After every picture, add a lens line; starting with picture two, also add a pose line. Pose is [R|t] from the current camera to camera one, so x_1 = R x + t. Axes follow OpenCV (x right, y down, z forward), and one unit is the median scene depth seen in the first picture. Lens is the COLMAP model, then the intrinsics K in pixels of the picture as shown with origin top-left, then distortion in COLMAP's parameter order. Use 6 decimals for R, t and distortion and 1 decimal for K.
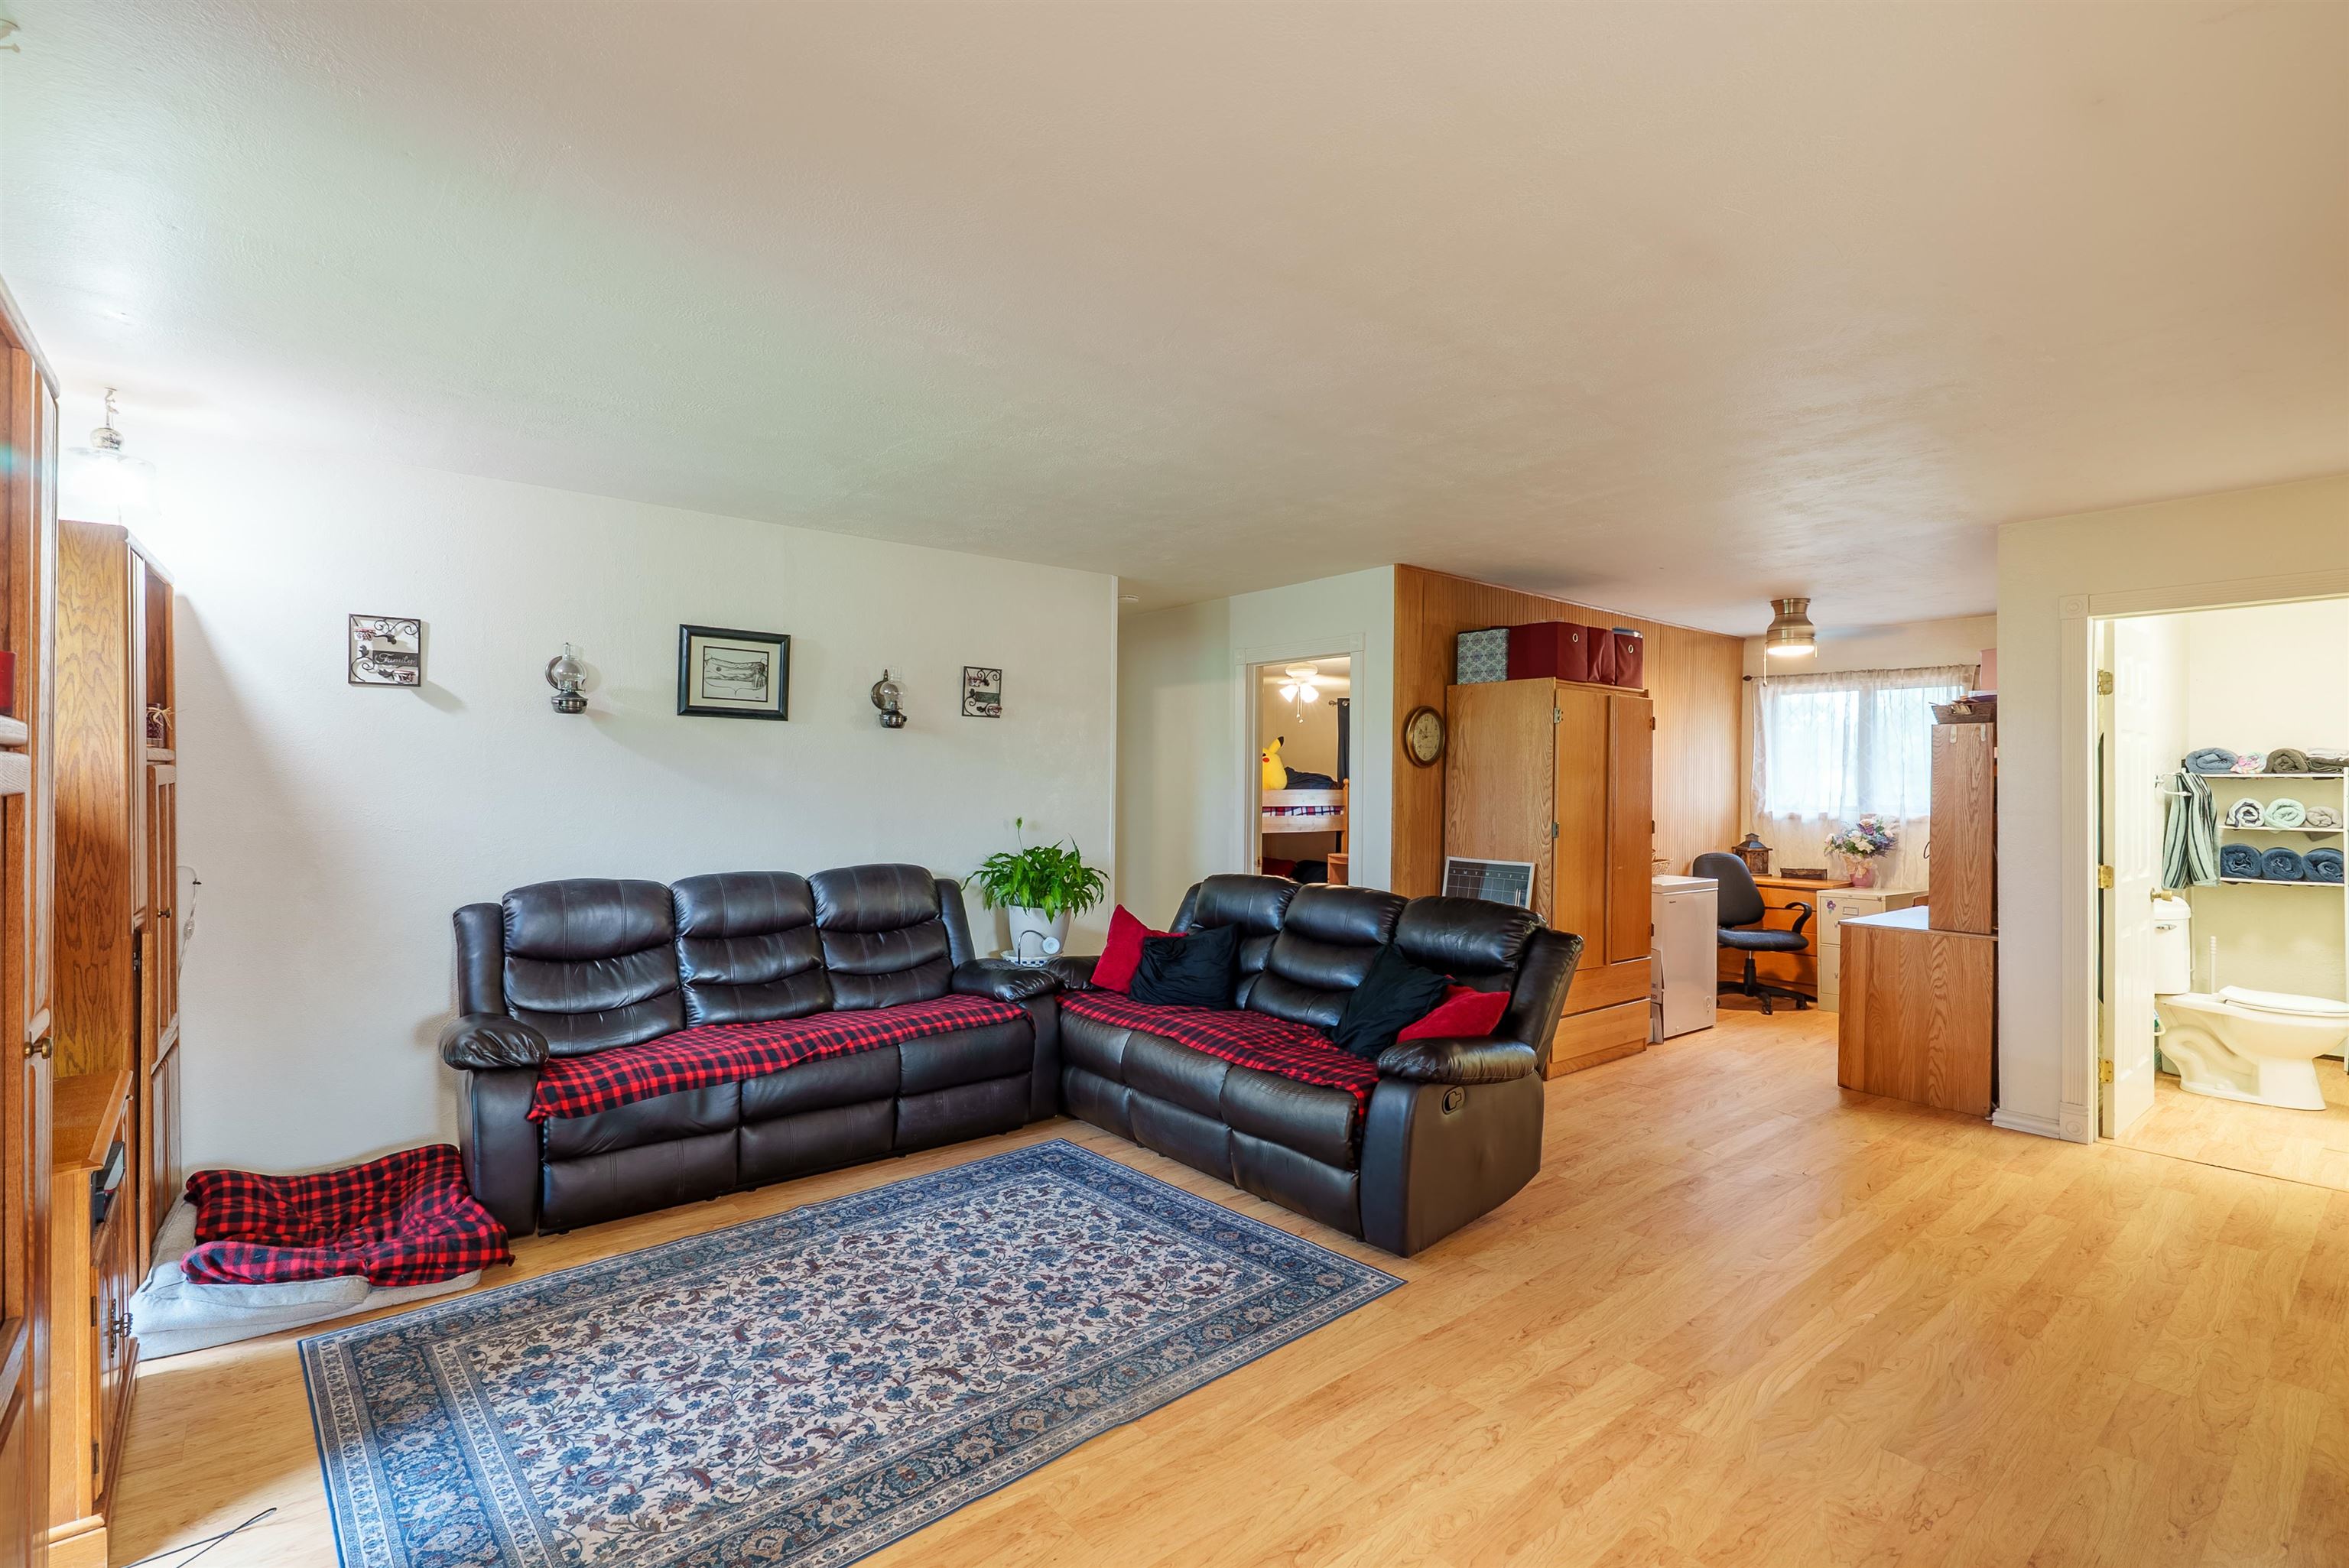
lens RADIAL K [[1083.2, 0, 1174.8], [0, 1083.2, 777.0], [0, 0, 1]] dist [-0.007642, 0.000531]
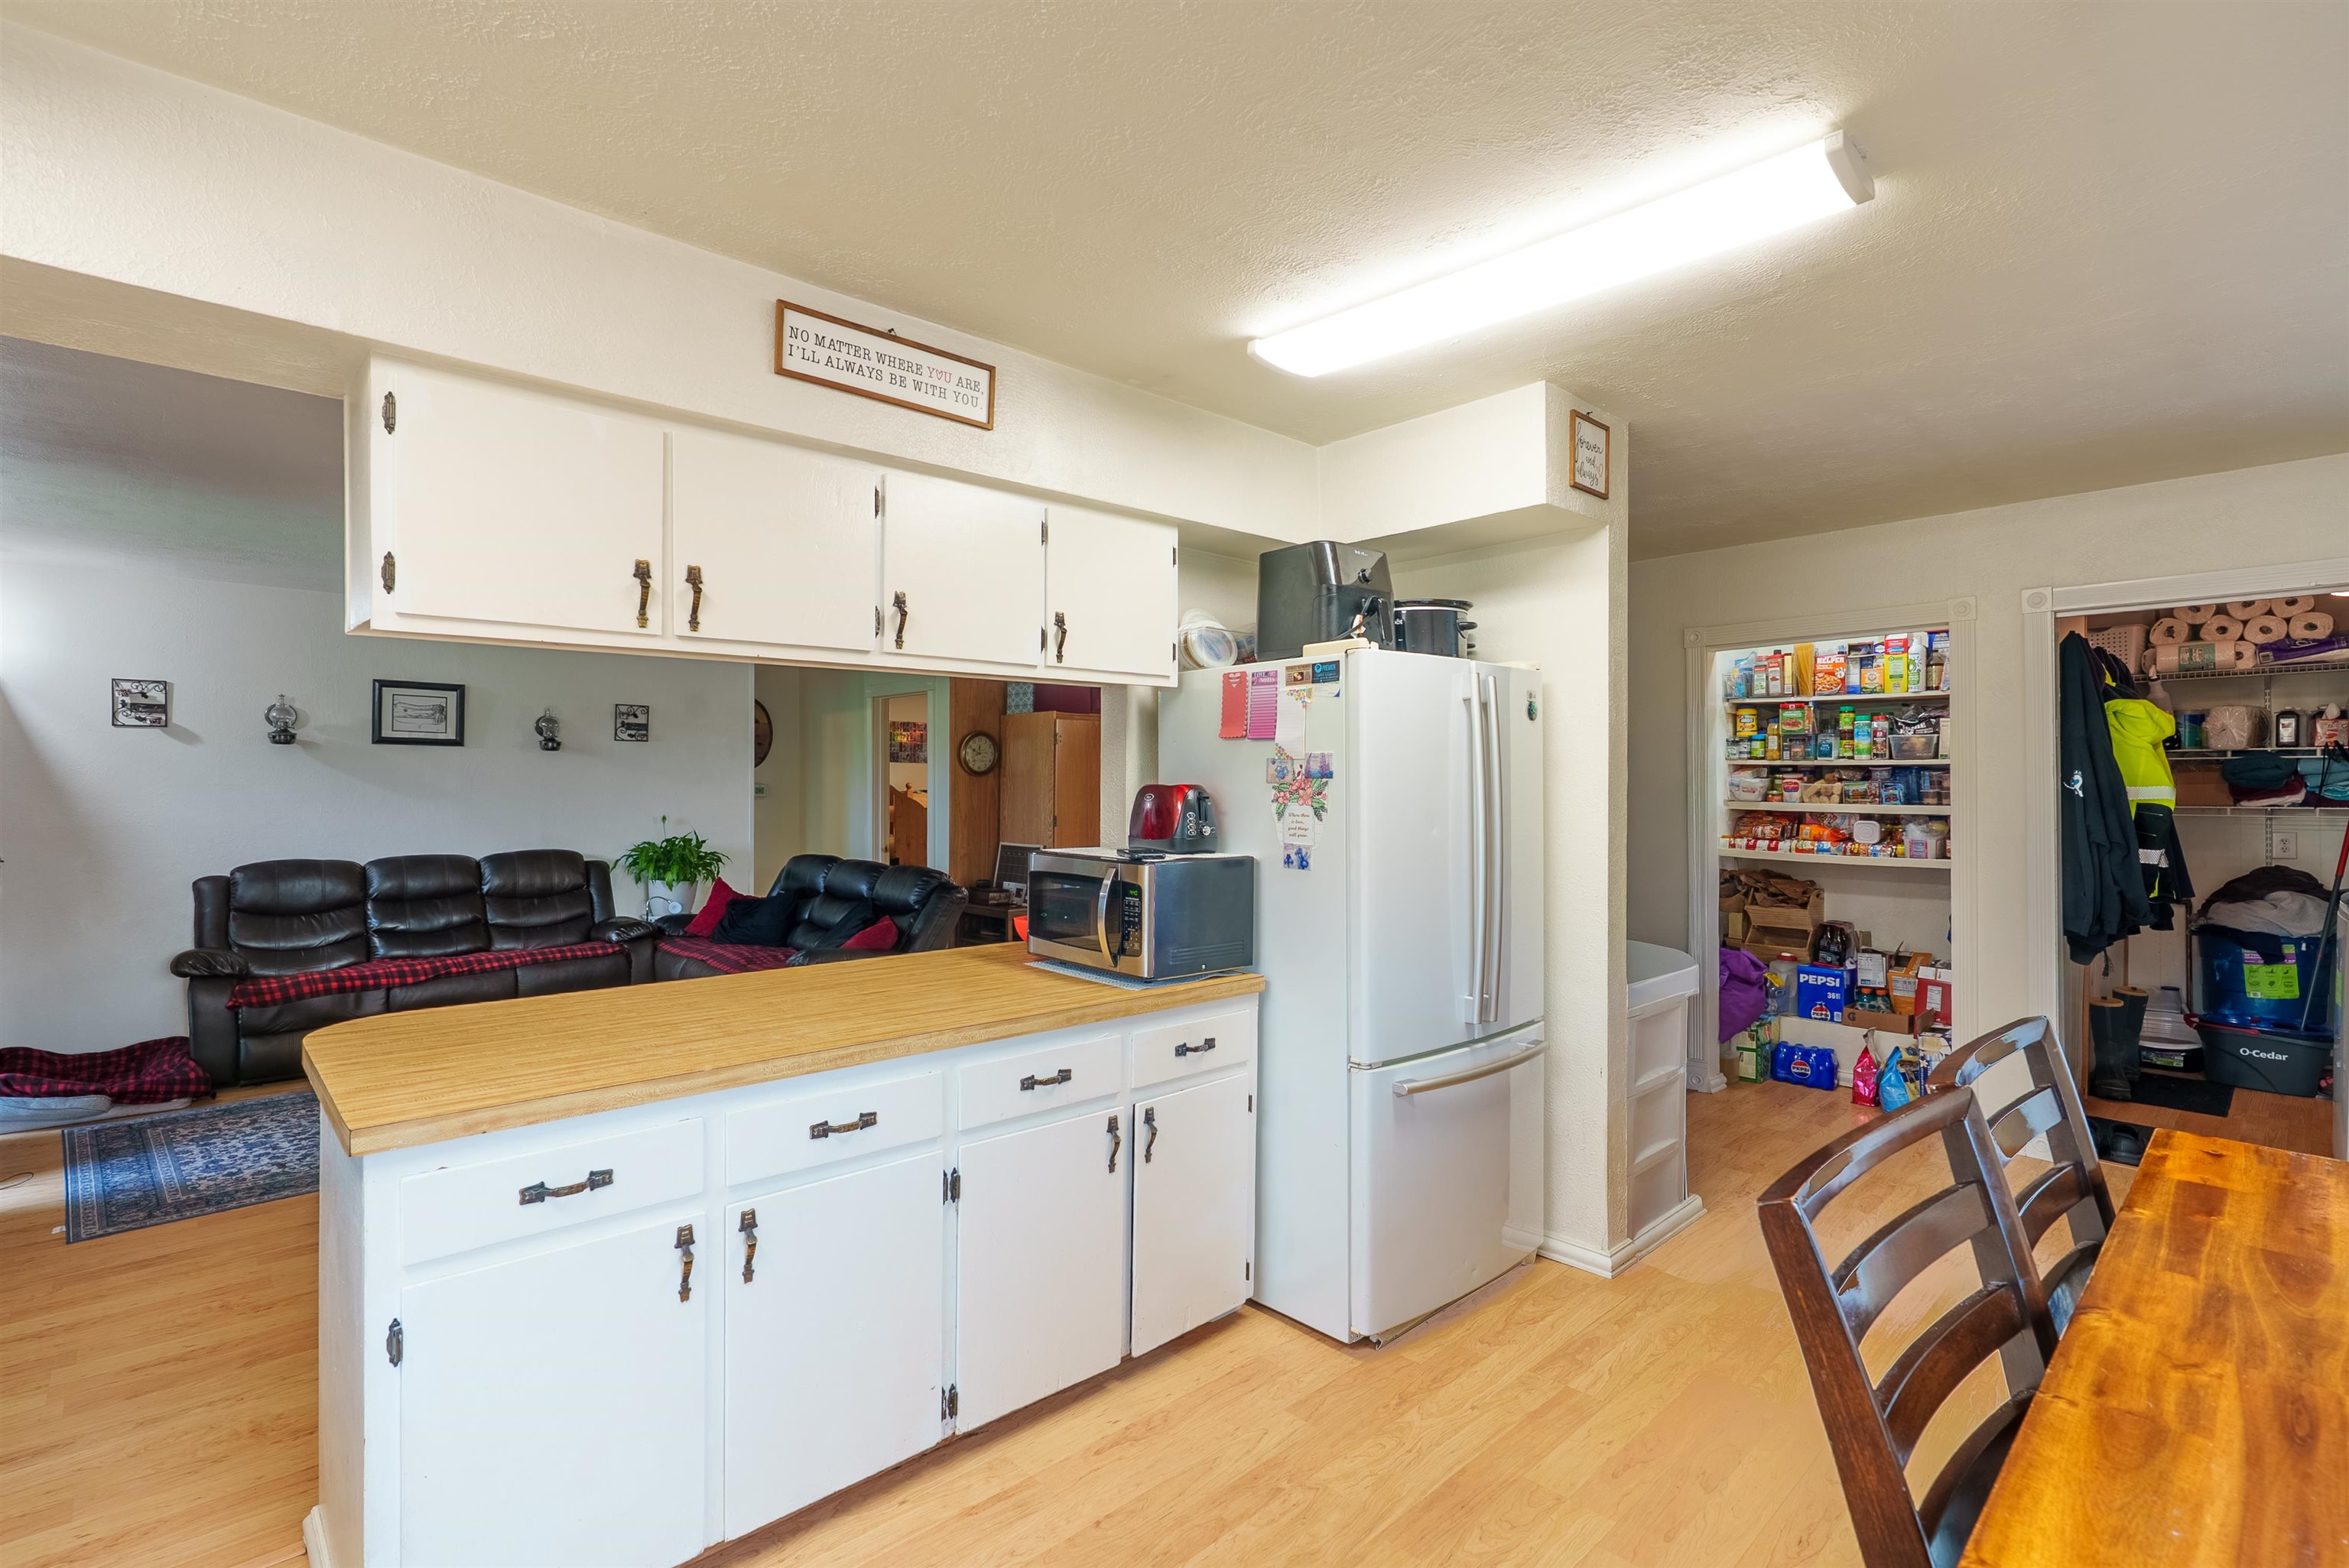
lens RADIAL K [[1098.7, 0, 1174.5], [0, 1098.7, 784.0], [0, 0, 1]] dist [-0.003389, -0.000085]
pose [[0.997903, -0.007730, 0.064264, 0.586419], [0.007617, 0.999969, 0.002006, 0.000313], [-0.064277, -0.001512, 0.997931, -0.586825]]
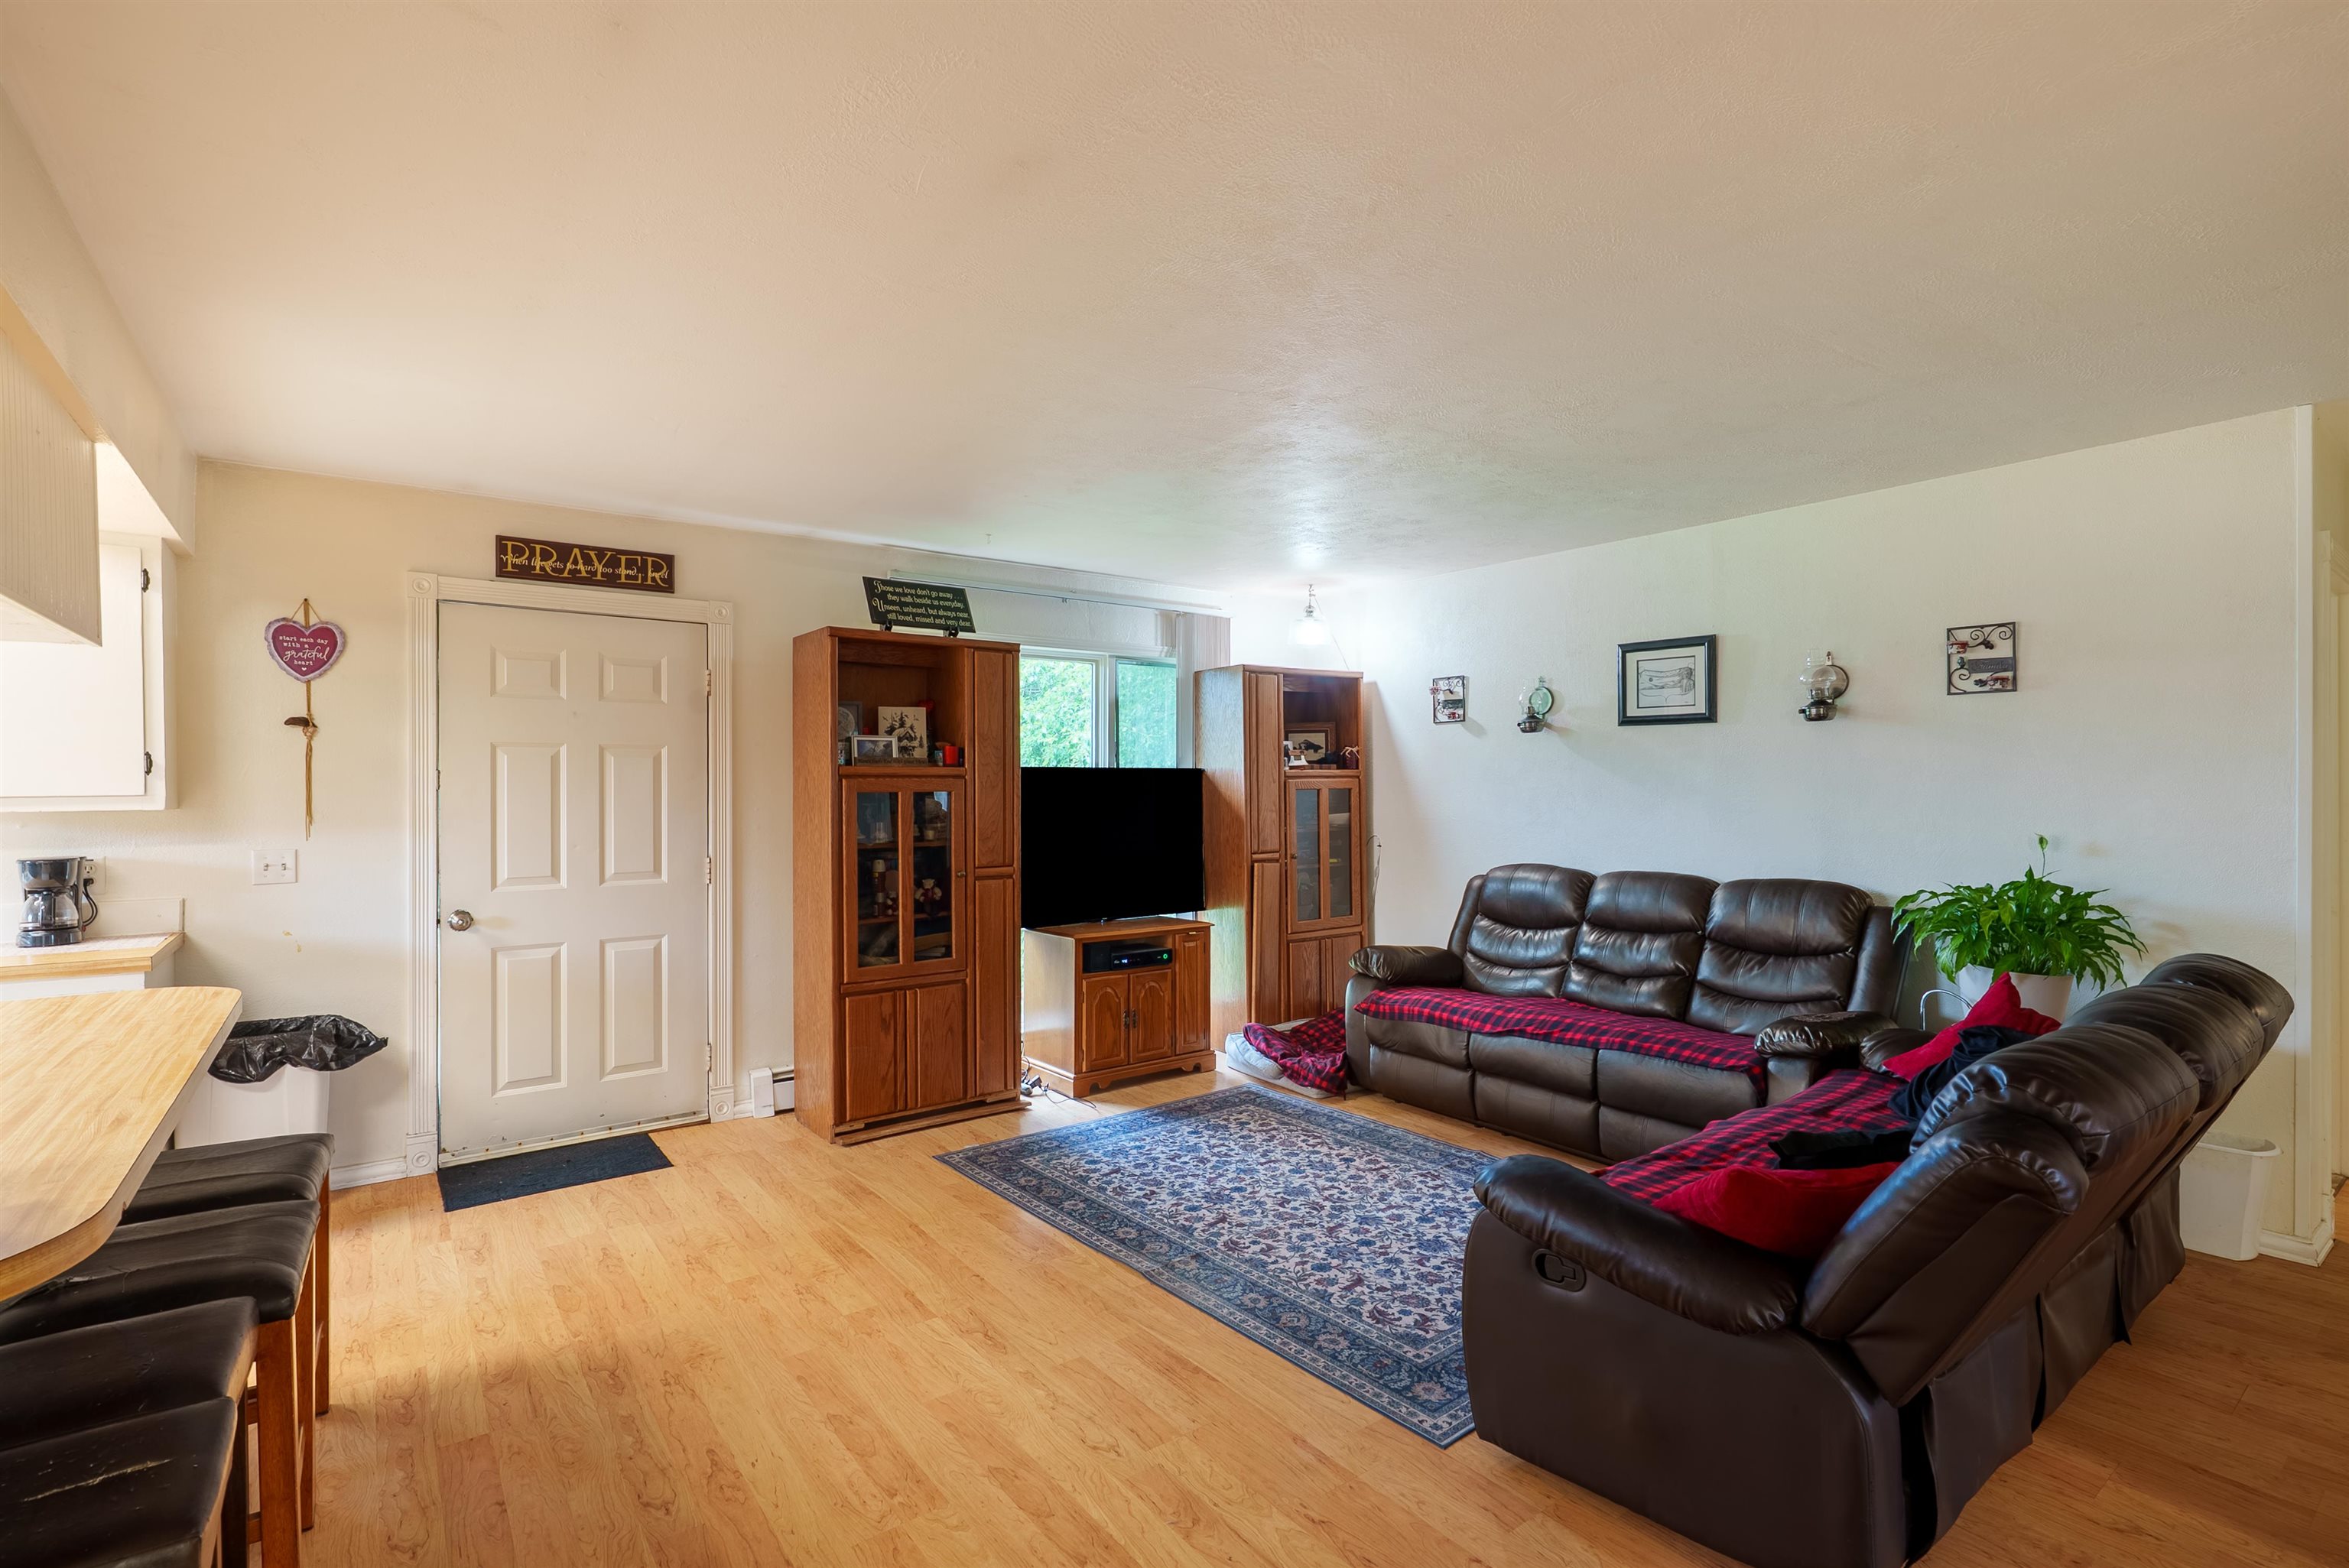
lens RADIAL K [[1098.7, 0, 1174.5], [0, 1098.7, 784.0], [0, 0, 1]] dist [-0.003389, -0.000085]
pose [[-0.053813, -0.007543, -0.998523, 0.832245], [0.007687, 0.999939, -0.007968, 0.009507], [0.998521, -0.008105, -0.053752, 0.723013]]
